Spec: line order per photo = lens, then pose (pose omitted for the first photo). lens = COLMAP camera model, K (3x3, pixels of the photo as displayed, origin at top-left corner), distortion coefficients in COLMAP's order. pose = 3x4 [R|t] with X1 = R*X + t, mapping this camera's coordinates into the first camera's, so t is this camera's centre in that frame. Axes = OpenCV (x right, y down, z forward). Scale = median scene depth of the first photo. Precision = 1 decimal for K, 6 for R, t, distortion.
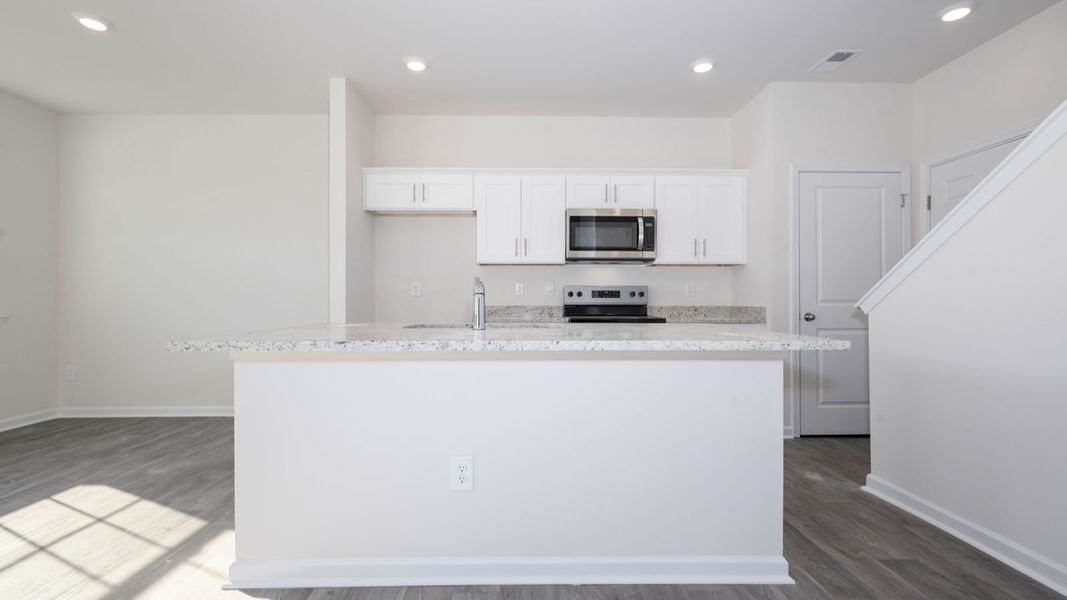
lens RADIAL K [[473.0, 0, 525.2], [0, 473.0, 297.9], [0, 0, 1]] dist [0.000135, -0.000106]
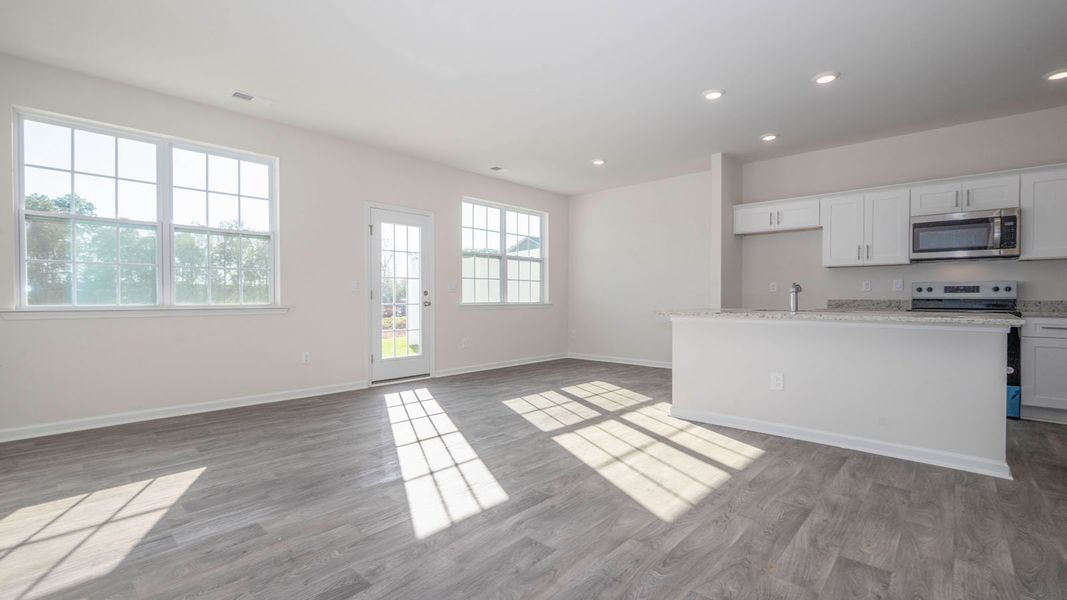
lens RADIAL K [[473.0, 0, 525.2], [0, 473.0, 297.9], [0, 0, 1]] dist [0.000135, -0.000106]
pose [[0.718483, 0.001098, -0.695544, 0.217202], [0.000574, 0.999997, 0.002172, 0.009485], [0.695544, -0.001960, 0.718481, -0.514196]]
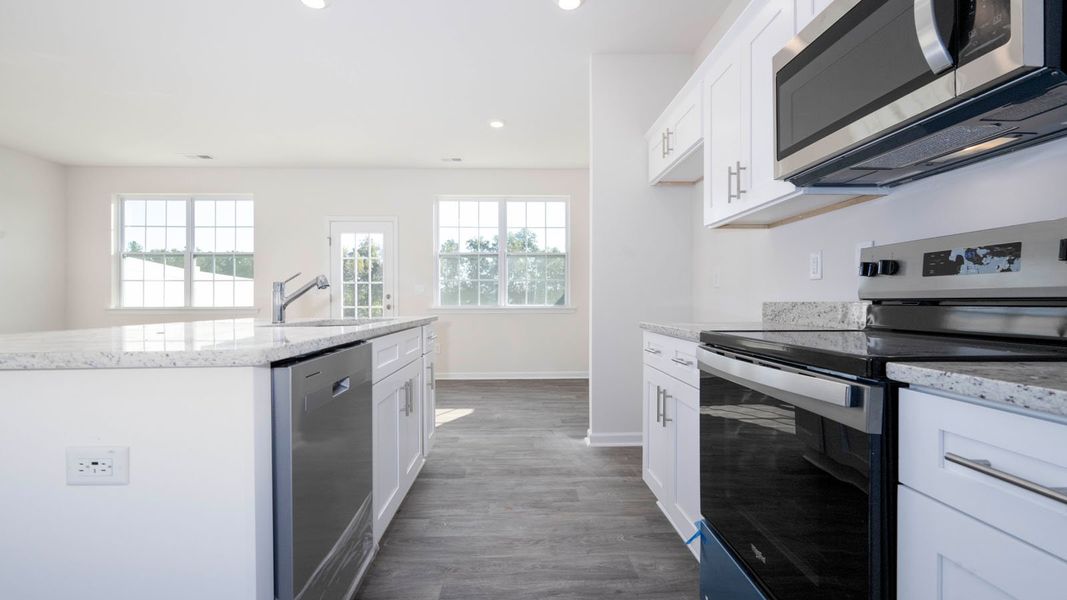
lens RADIAL K [[452.9, 0, 532.4], [0, 452.9, 310.9], [0, 0, 1]] dist [0.000067, -0.000010]
pose [[0.026566, 0.021180, -0.999423, 0.446531], [0.007106, 0.999746, 0.021376, 0.014811], [0.999622, -0.007670, 0.026408, 0.761587]]
